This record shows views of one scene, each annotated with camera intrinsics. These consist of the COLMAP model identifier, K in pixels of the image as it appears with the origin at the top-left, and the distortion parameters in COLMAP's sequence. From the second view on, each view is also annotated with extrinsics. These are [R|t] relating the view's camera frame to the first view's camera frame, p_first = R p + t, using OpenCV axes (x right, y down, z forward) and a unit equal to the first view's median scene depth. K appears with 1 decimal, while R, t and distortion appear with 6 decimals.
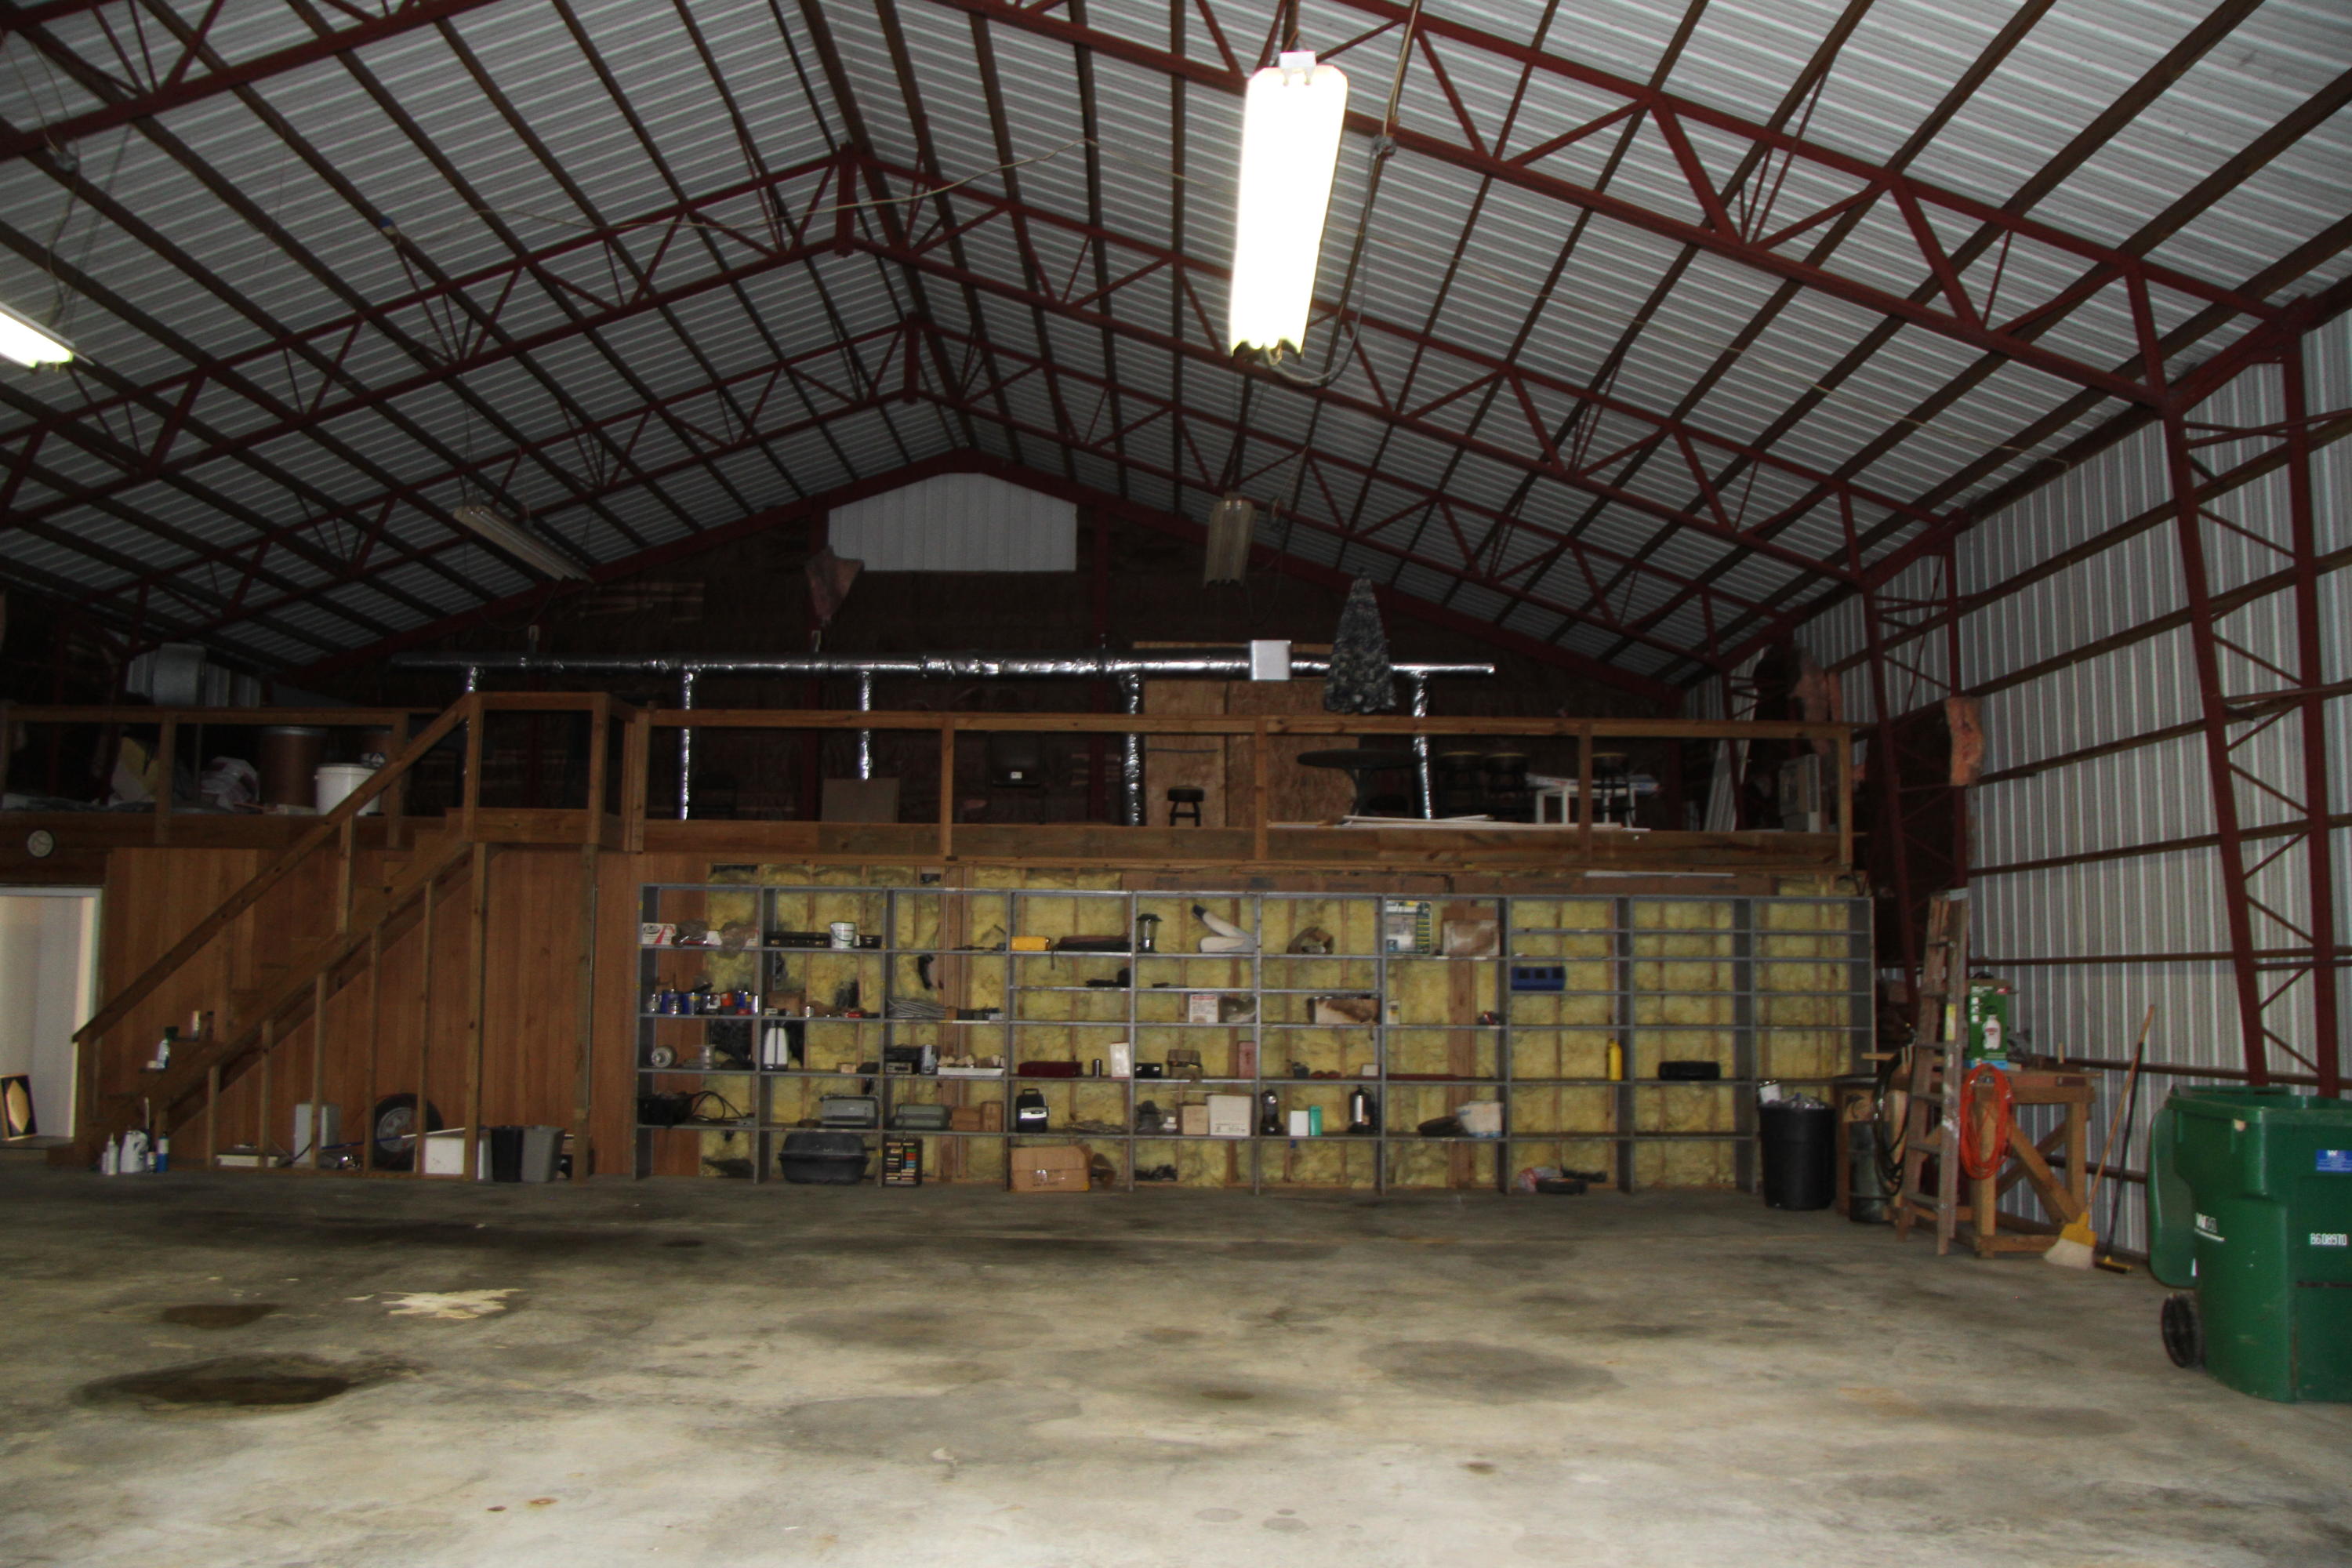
lens RADIAL K [[1818.7, 0, 1146.3], [0, 1818.7, 815.2], [0, 0, 1]] dist [-0.173730, 0.133434]
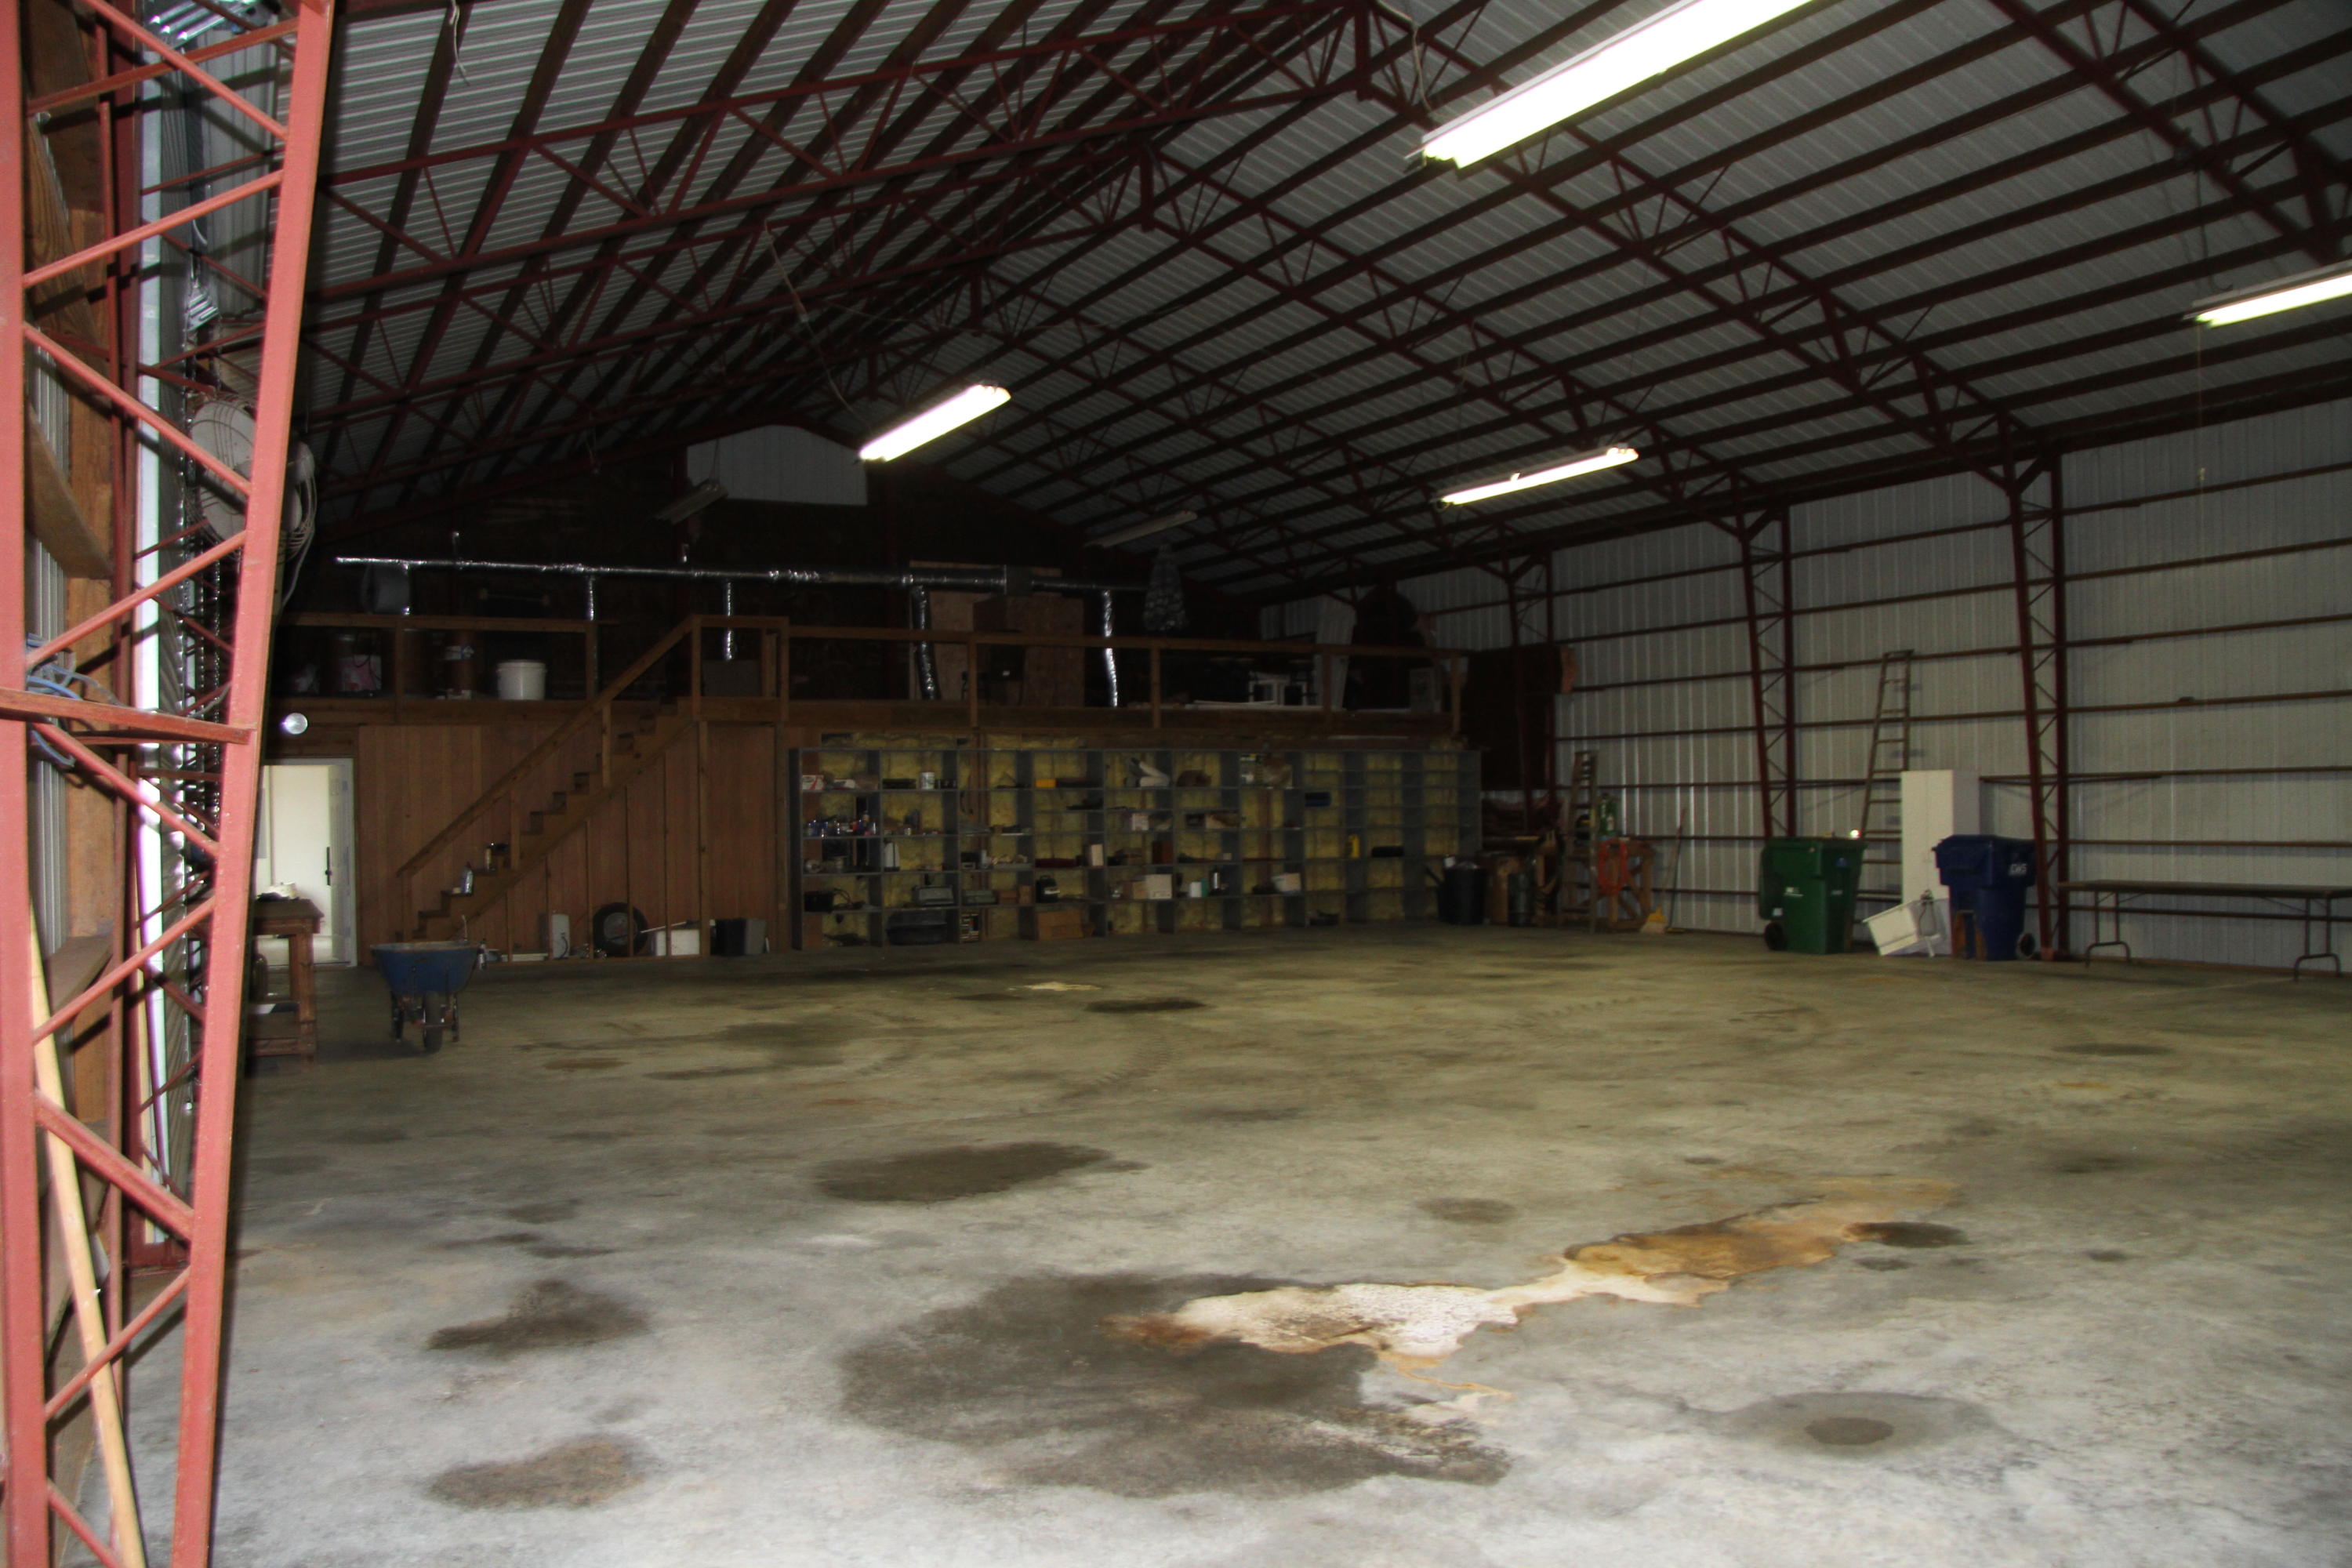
lens RADIAL K [[1818.7, 0, 1146.3], [0, 1818.7, 815.2], [0, 0, 1]] dist [-0.173730, 0.133434]
pose [[0.880402, -0.025078, 0.473566, -0.717526], [-0.020719, 0.995613, 0.091243, -0.045890], [-0.473776, -0.090142, 0.876020, -0.409949]]
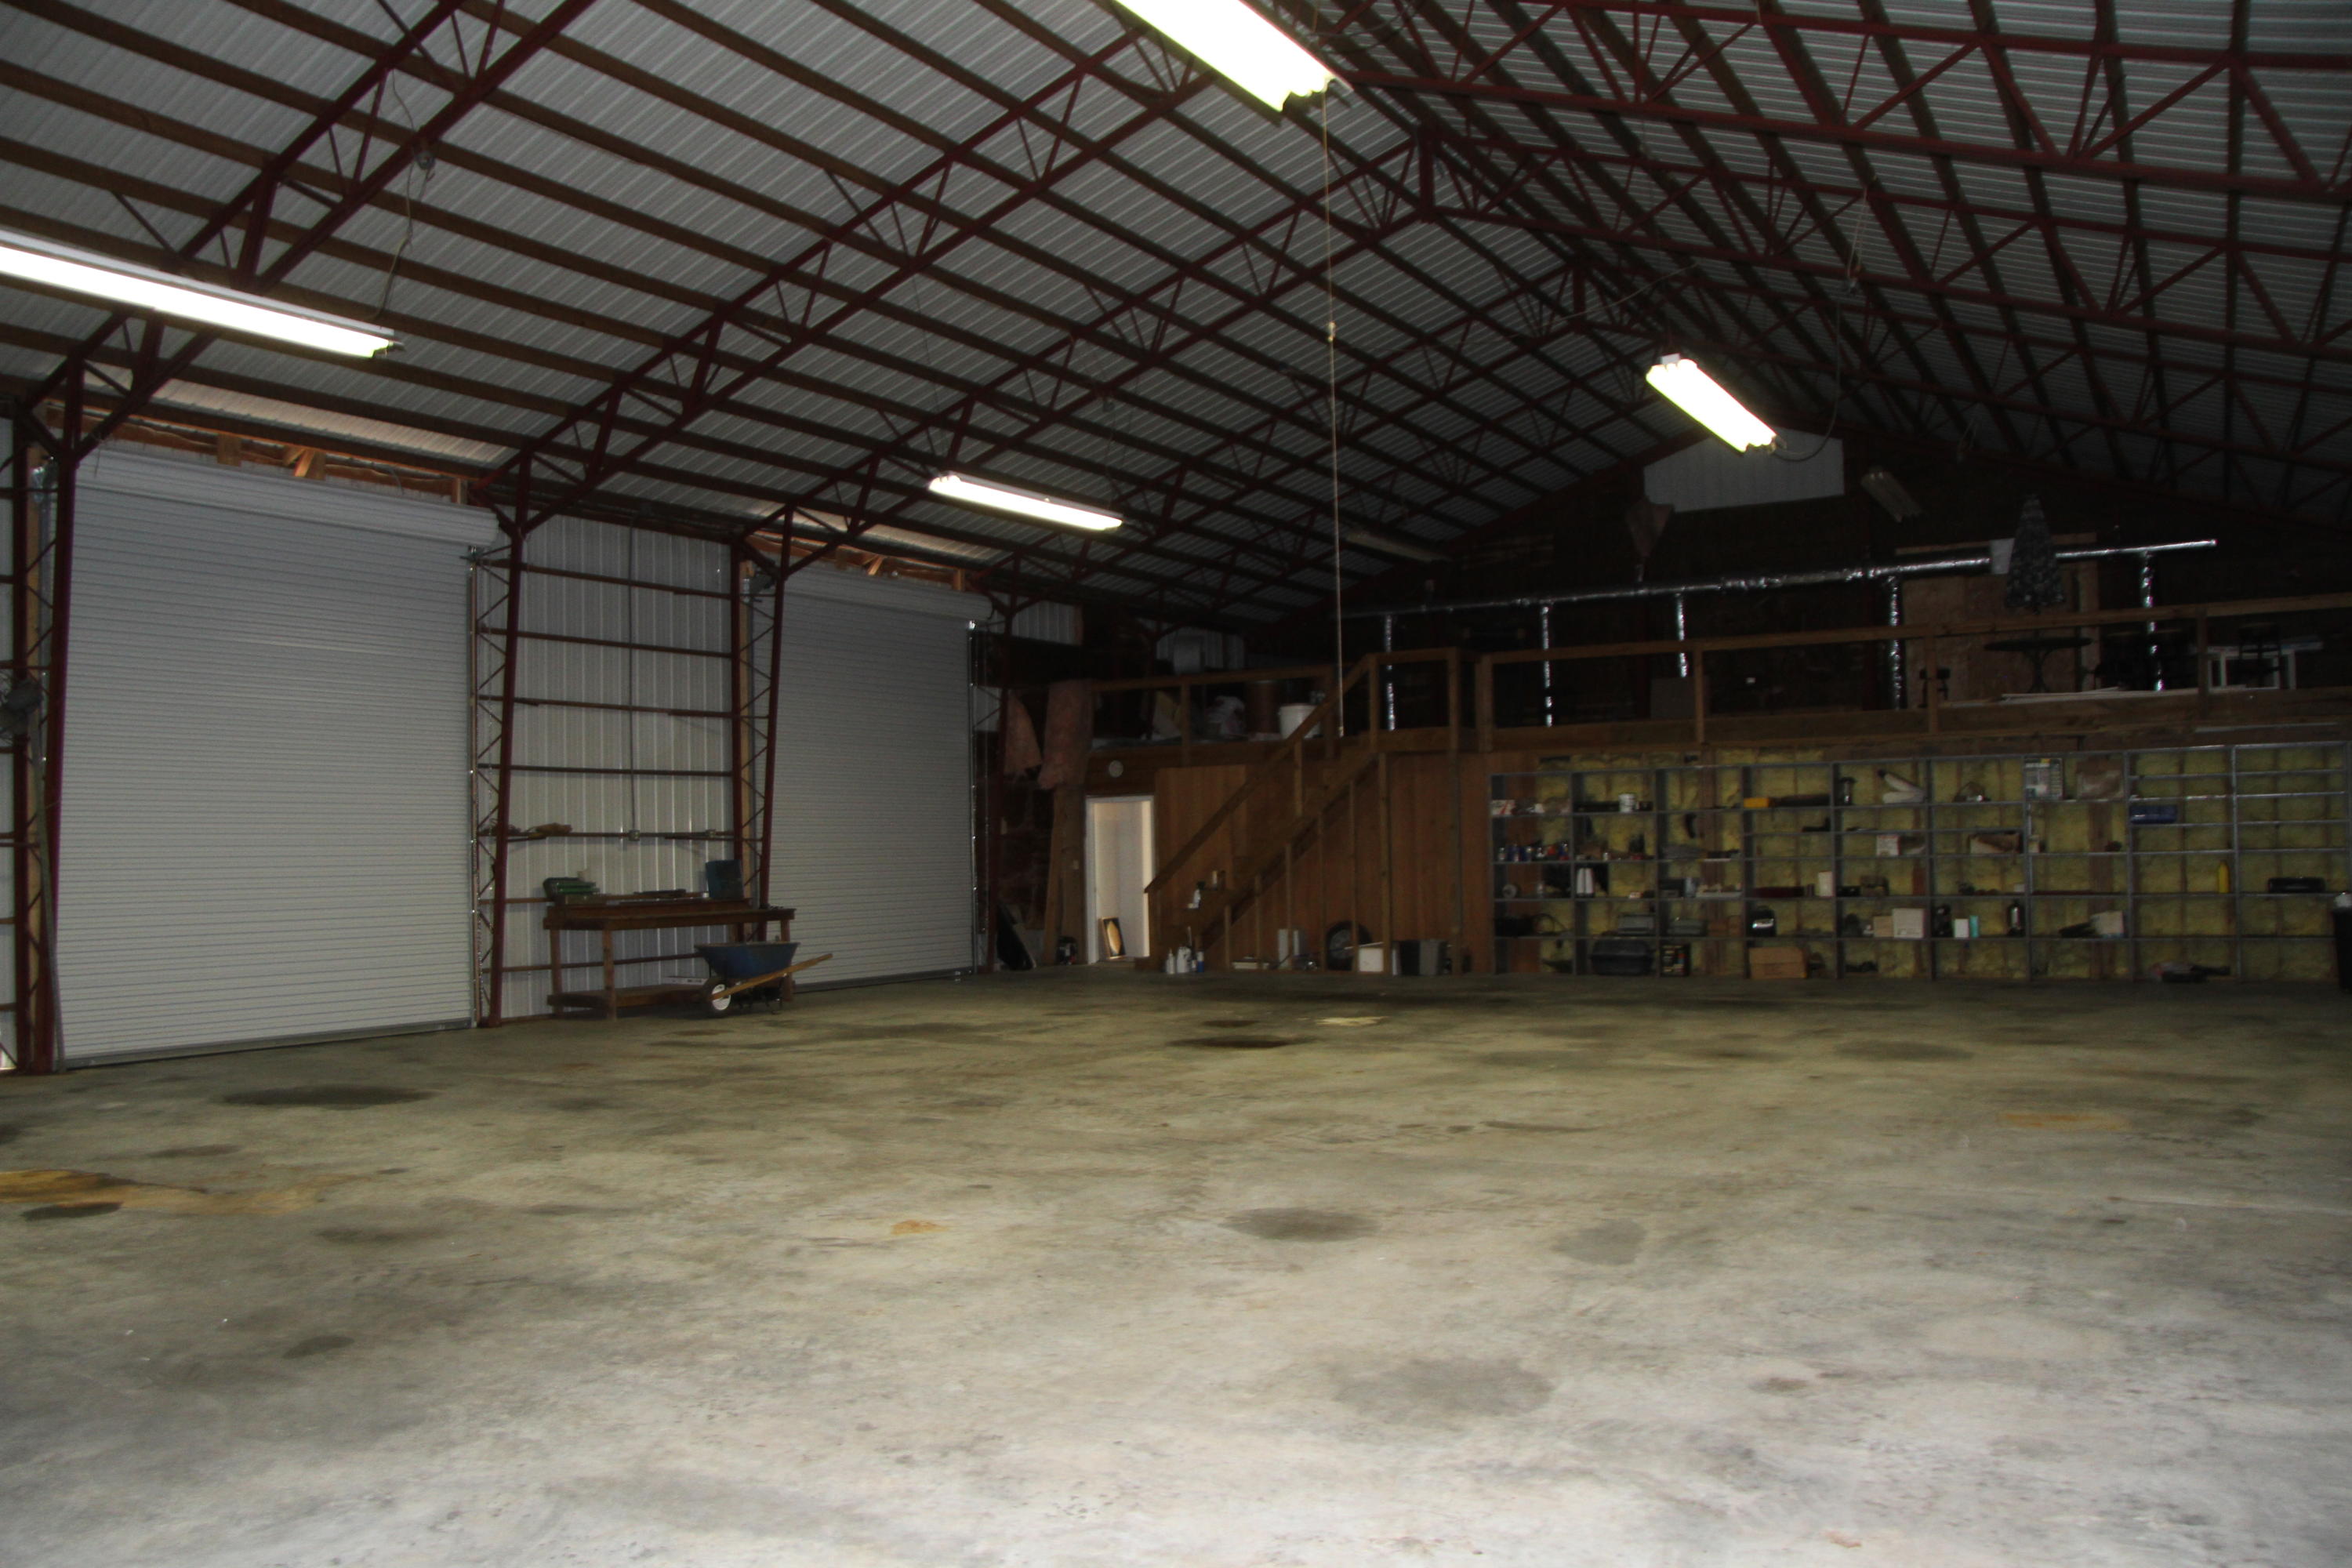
lens RADIAL K [[1818.7, 0, 1146.3], [0, 1818.7, 815.2], [0, 0, 1]] dist [-0.173730, 0.133434]
pose [[0.857873, -0.037736, -0.512475, 0.232604], [0.077165, 0.995452, 0.055873, -0.032371], [0.508035, -0.087477, 0.856883, -0.410459]]
